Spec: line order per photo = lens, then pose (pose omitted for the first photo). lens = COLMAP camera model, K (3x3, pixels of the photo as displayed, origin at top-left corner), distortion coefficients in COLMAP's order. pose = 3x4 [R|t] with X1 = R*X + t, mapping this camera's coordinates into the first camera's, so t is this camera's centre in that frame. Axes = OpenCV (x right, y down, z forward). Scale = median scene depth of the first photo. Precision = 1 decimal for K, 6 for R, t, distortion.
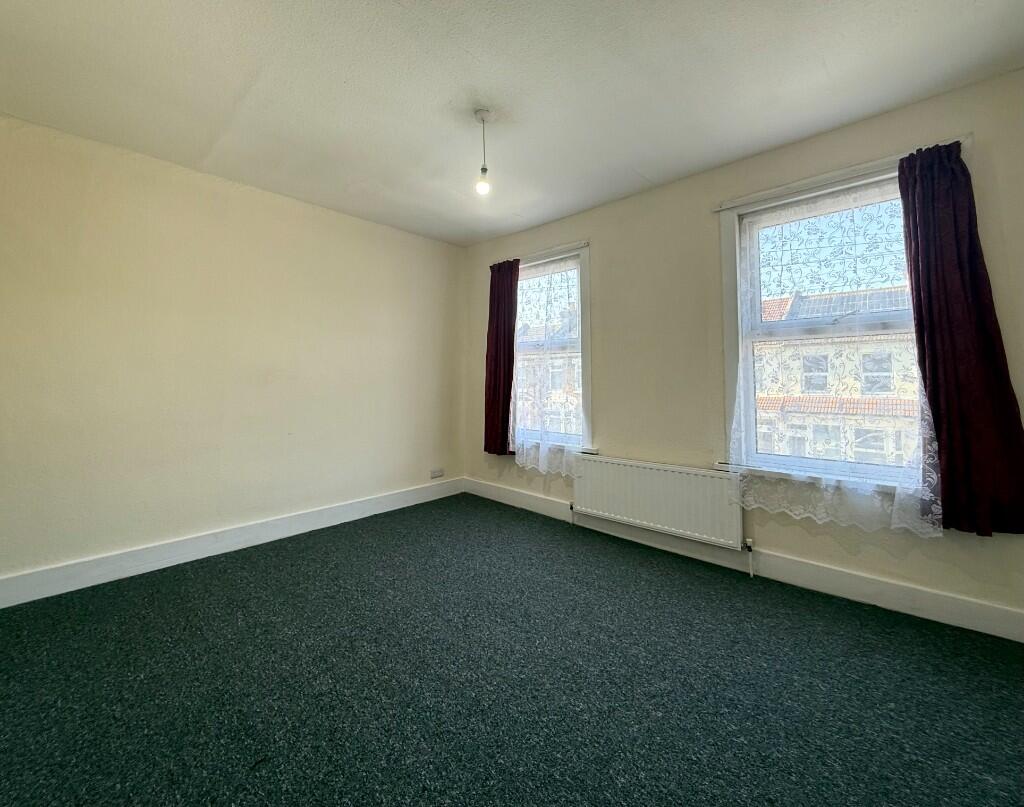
lens RADIAL K [[429.7, 0, 510.0], [0, 429.7, 367.8], [0, 0, 1]] dist [-0.001225, -0.000292]
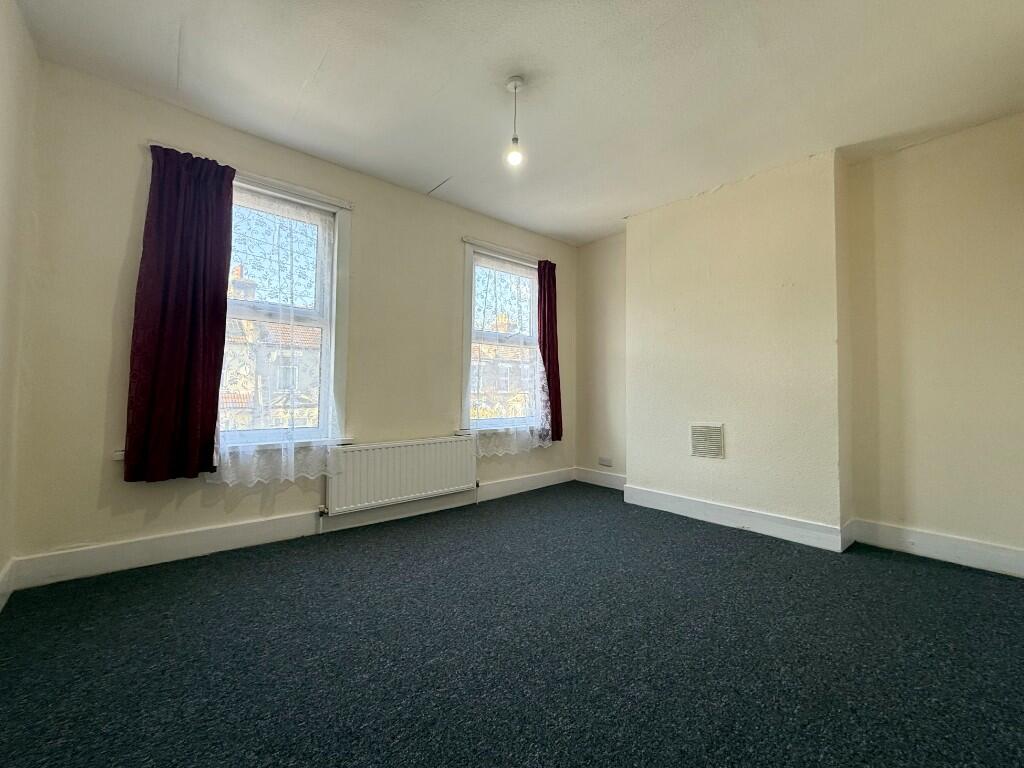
lens RADIAL K [[420.3, 0, 505.7], [0, 420.3, 379.5], [0, 0, 1]] dist [0.000425, 0.000154]
pose [[0.109952, 0.017760, 0.993778, -0.998246], [-0.050959, 0.998626, -0.012208, 0.090038], [-0.992630, -0.049300, 0.110706, 0.899712]]
